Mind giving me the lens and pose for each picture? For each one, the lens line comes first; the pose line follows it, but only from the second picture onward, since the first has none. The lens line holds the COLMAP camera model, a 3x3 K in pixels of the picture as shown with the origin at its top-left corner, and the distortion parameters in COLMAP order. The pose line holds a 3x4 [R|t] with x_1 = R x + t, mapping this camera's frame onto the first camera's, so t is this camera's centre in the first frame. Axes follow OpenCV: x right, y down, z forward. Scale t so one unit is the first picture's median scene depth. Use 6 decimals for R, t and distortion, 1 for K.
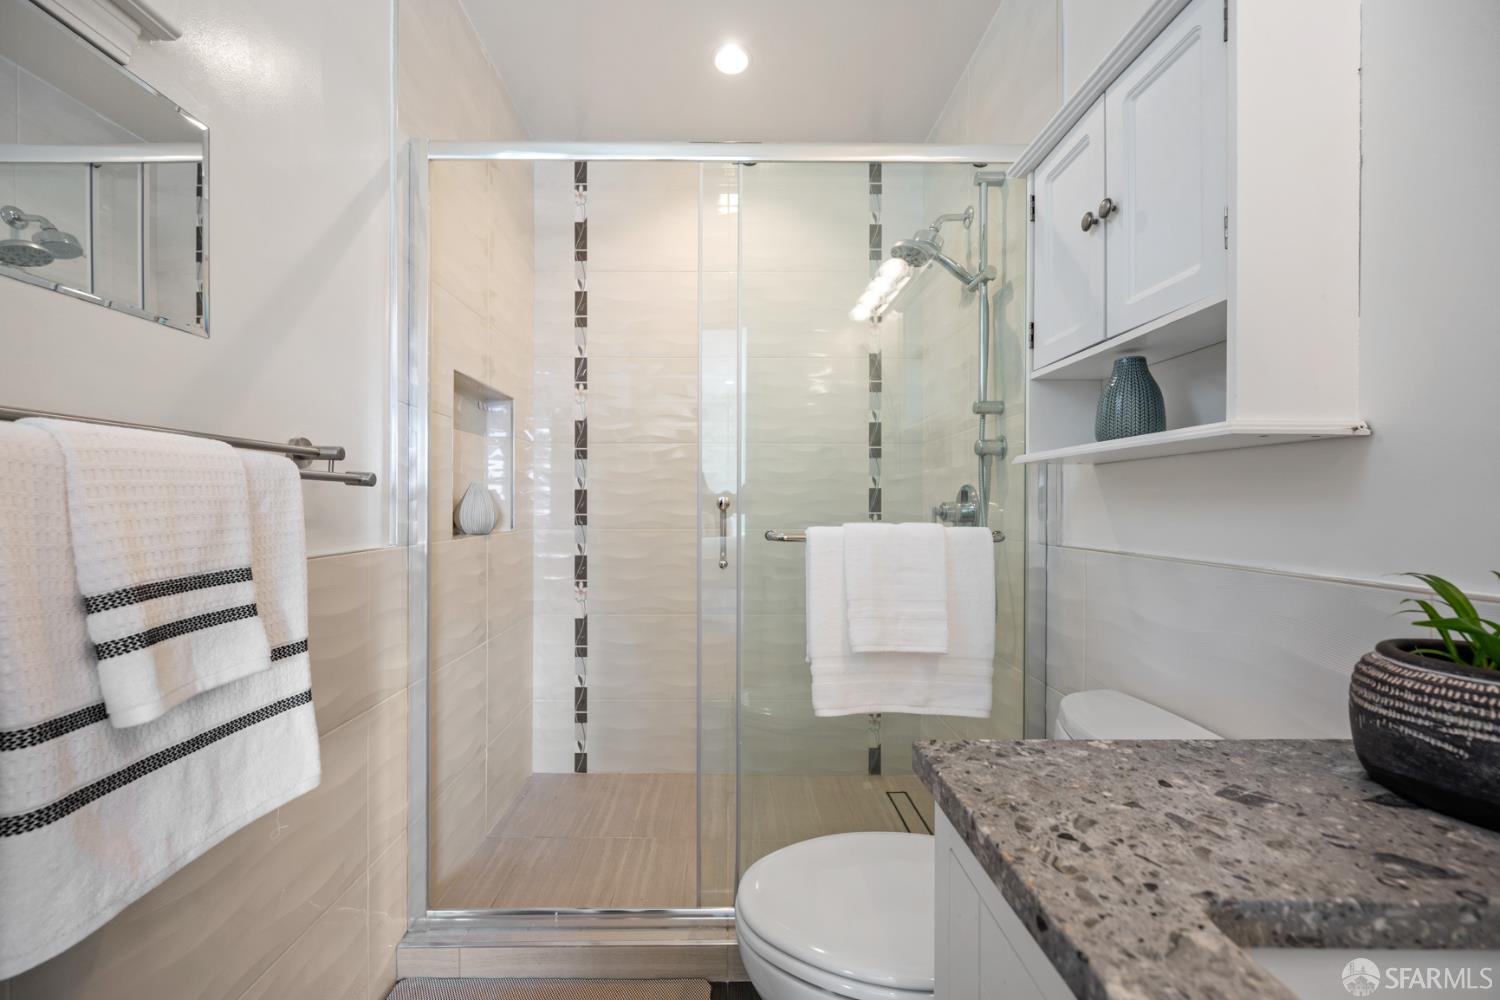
lens RADIAL K [[587.8, 0, 732.9], [0, 587.8, 505.0], [0, 0, 1]] dist [-0.003932, -0.000329]
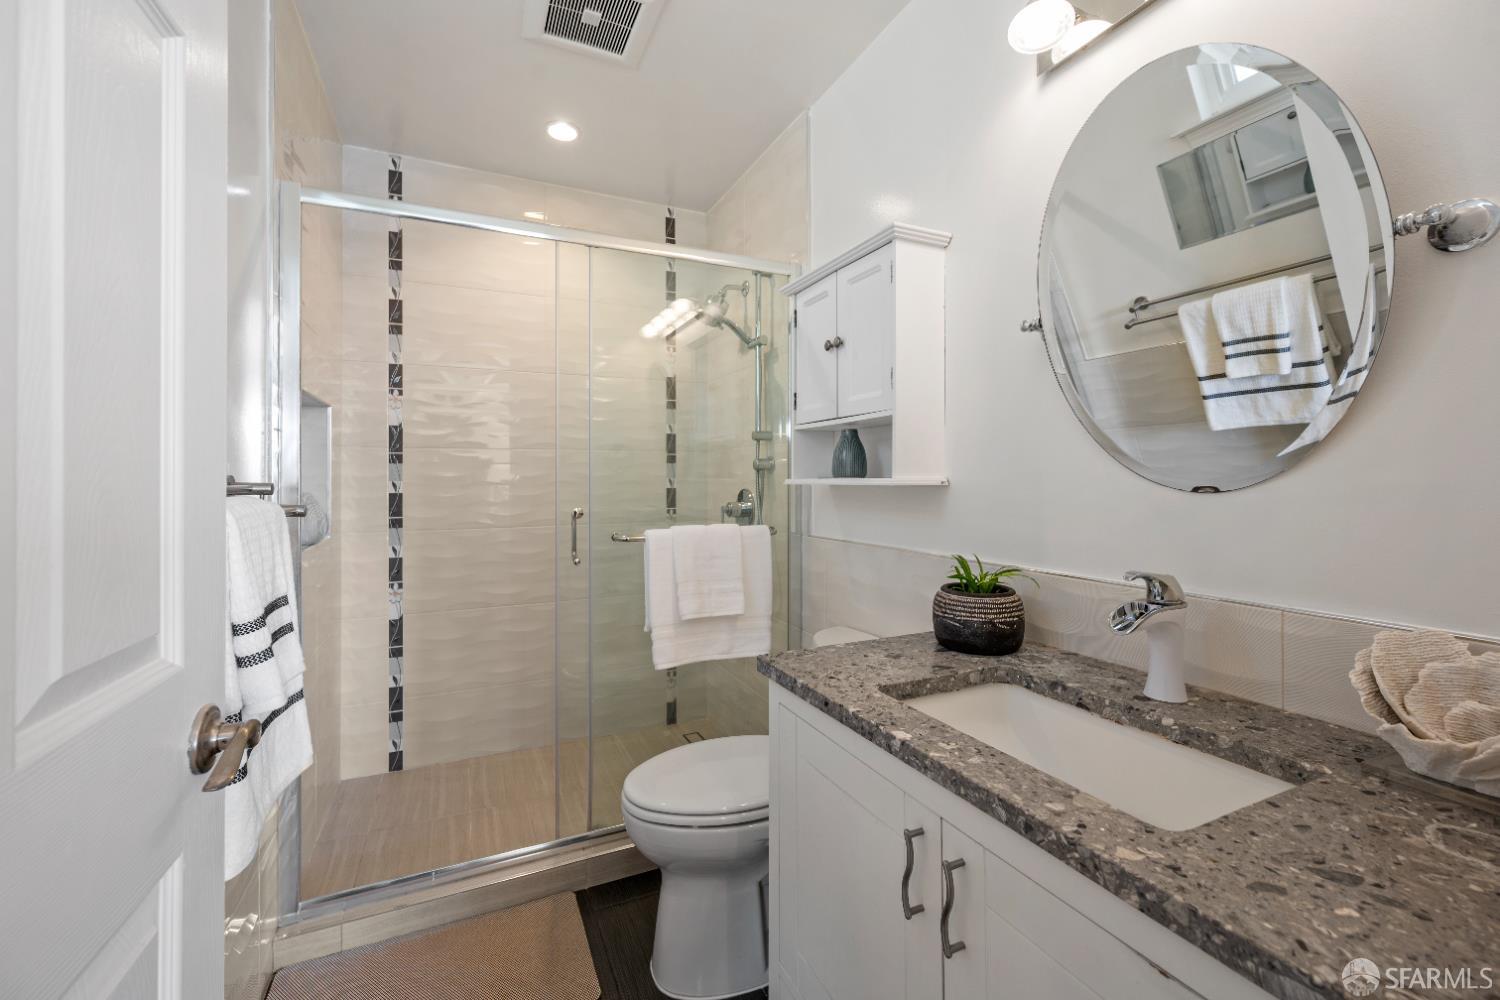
lens RADIAL K [[600.7, 0, 742.9], [0, 600.7, 486.2], [0, 0, 1]] dist [-0.001625, -0.000186]
pose [[0.910339, -0.009029, 0.413764, -0.240762], [0.006075, 0.999946, 0.008454, -0.074442], [-0.413818, -0.005182, 0.910345, -0.337901]]
